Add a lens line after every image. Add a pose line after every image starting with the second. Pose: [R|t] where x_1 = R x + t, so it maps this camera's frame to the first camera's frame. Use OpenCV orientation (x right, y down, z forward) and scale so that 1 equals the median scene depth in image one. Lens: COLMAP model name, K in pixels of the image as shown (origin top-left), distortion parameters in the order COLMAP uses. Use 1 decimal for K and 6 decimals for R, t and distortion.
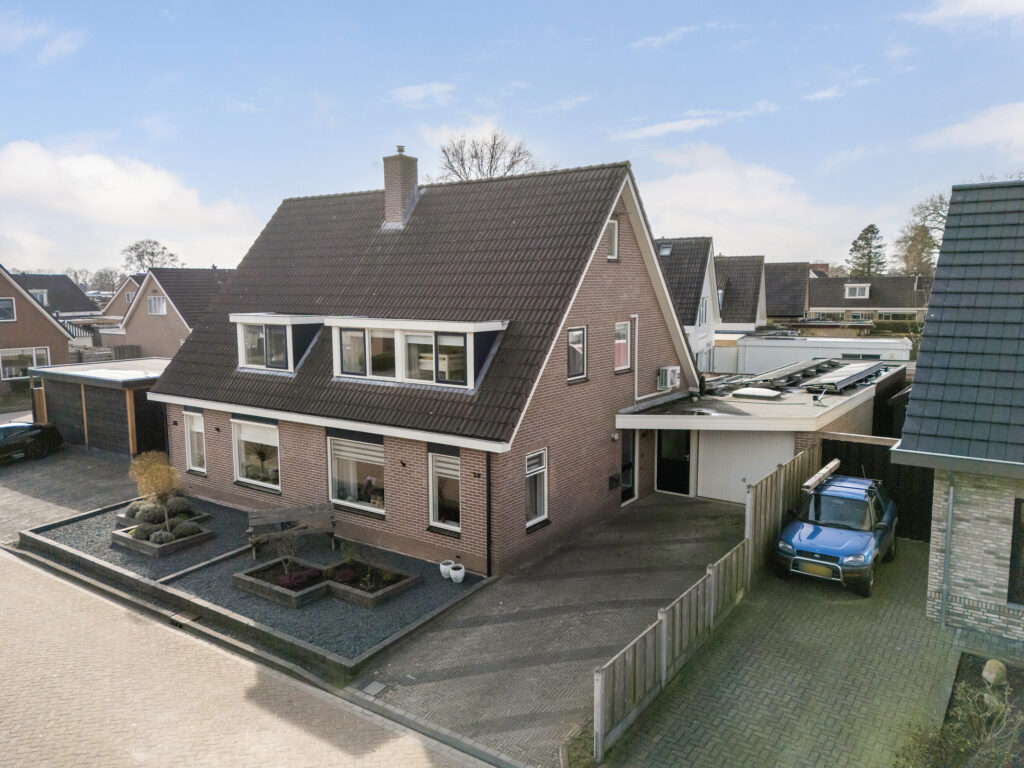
lens RADIAL K [[752.7, 0, 512.0], [0, 752.7, 384.0], [0, 0, 1]] dist [0.071561, -0.058689]
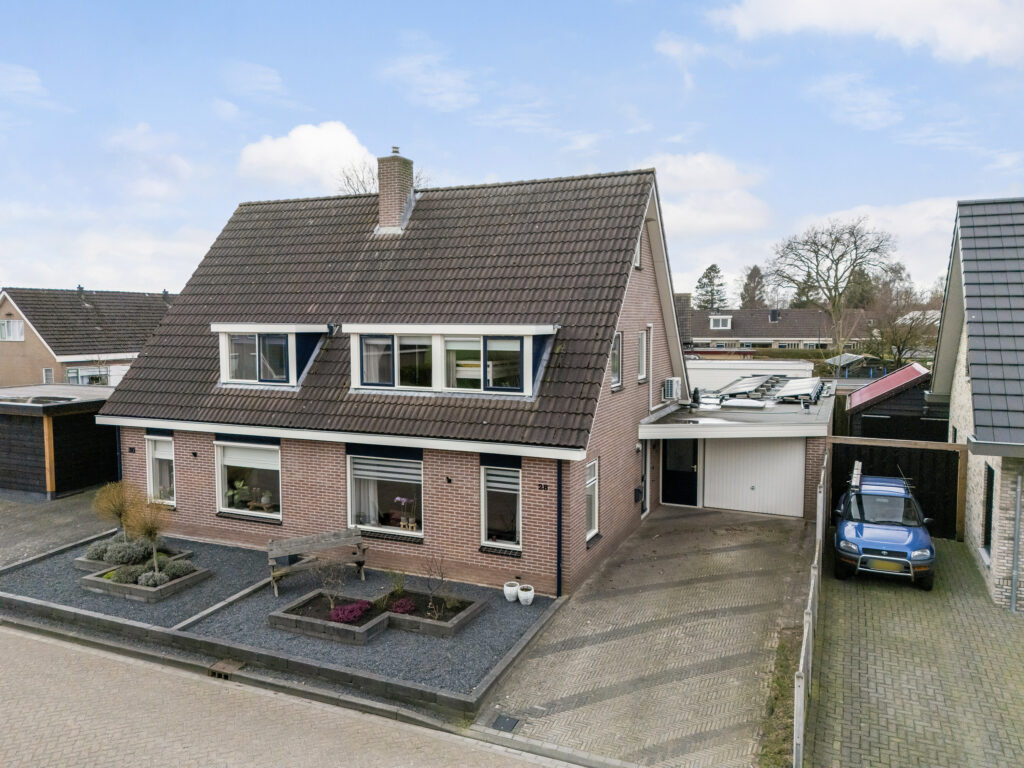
lens RADIAL K [[755.2, 0, 512.0], [0, 755.2, 384.0], [0, 0, 1]] dist [0.063310, -0.050258]
pose [[0.980224, -0.011945, 0.197532, -0.241451], [0.021125, 0.998789, -0.044428, 0.030784], [-0.196762, 0.047723, 0.979289, 0.075754]]
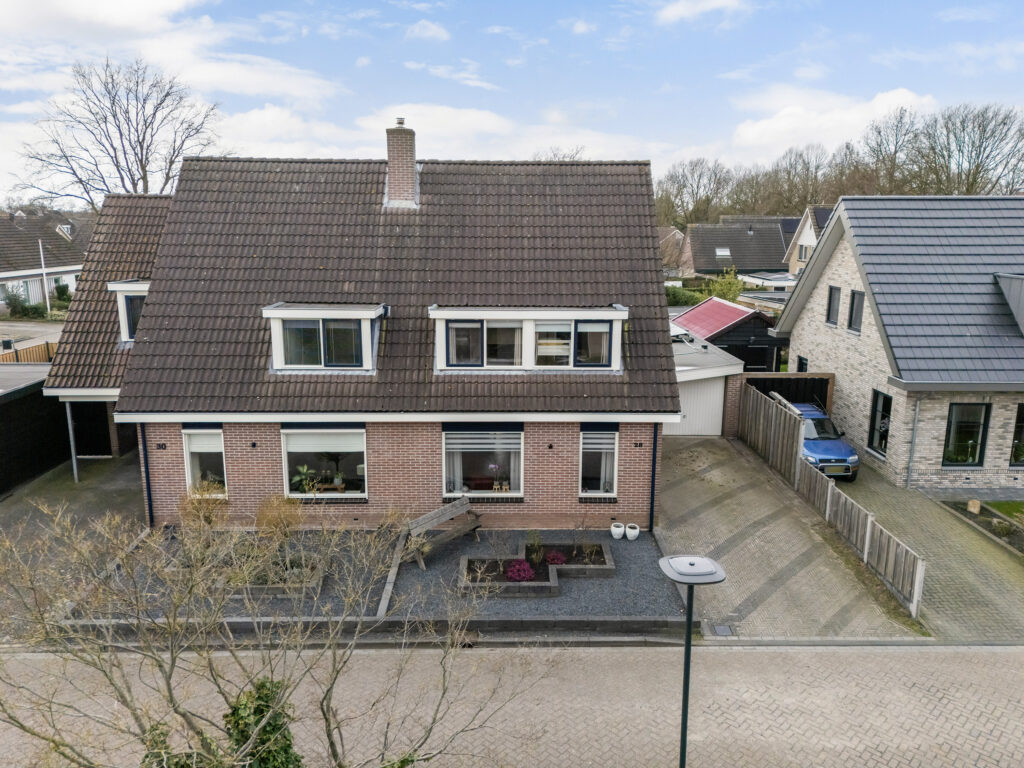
lens RADIAL K [[752.7, 0, 512.0], [0, 752.7, 384.0], [0, 0, 1]] dist [0.071561, -0.058689]
pose [[0.804224, -0.115703, 0.582955, -0.771424], [0.067563, 0.992307, 0.103741, -0.091750], [-0.590474, -0.044044, 0.805854, 0.176336]]
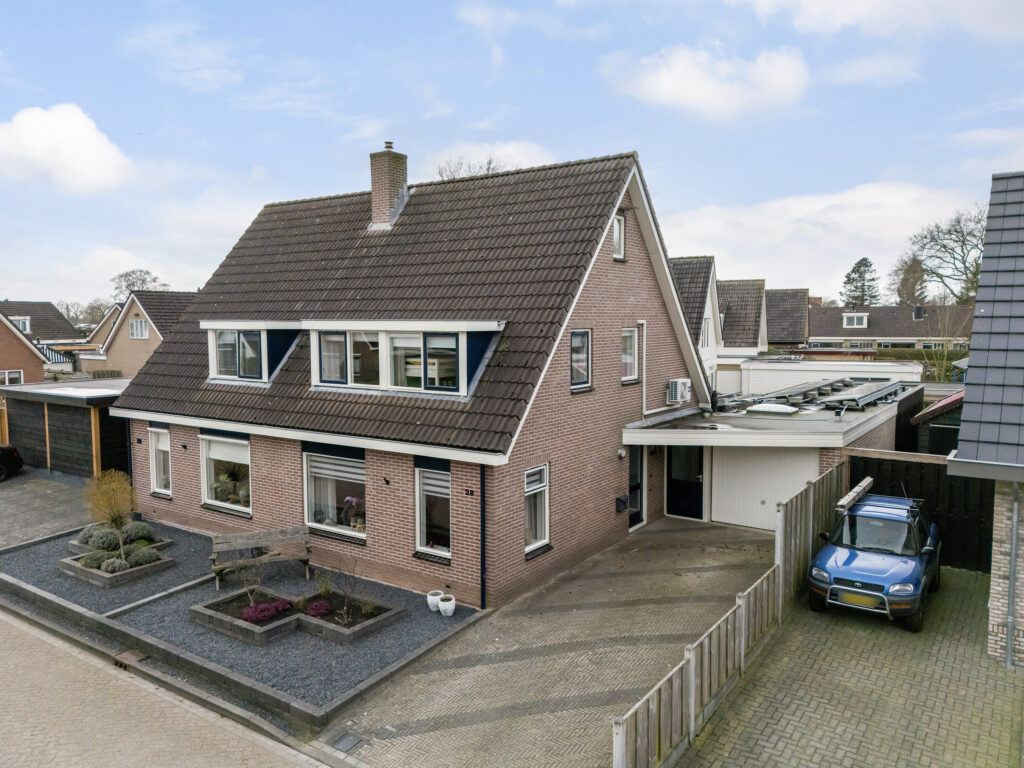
lens RADIAL K [[755.2, 0, 512.0], [0, 755.2, 384.0], [0, 0, 1]] dist [0.063310, -0.050258]
pose [[0.999957, 0.001716, 0.009148, -0.004764], [-0.001298, 0.998963, -0.045520, 0.030830], [-0.009217, 0.045506, 0.998922, 0.098040]]
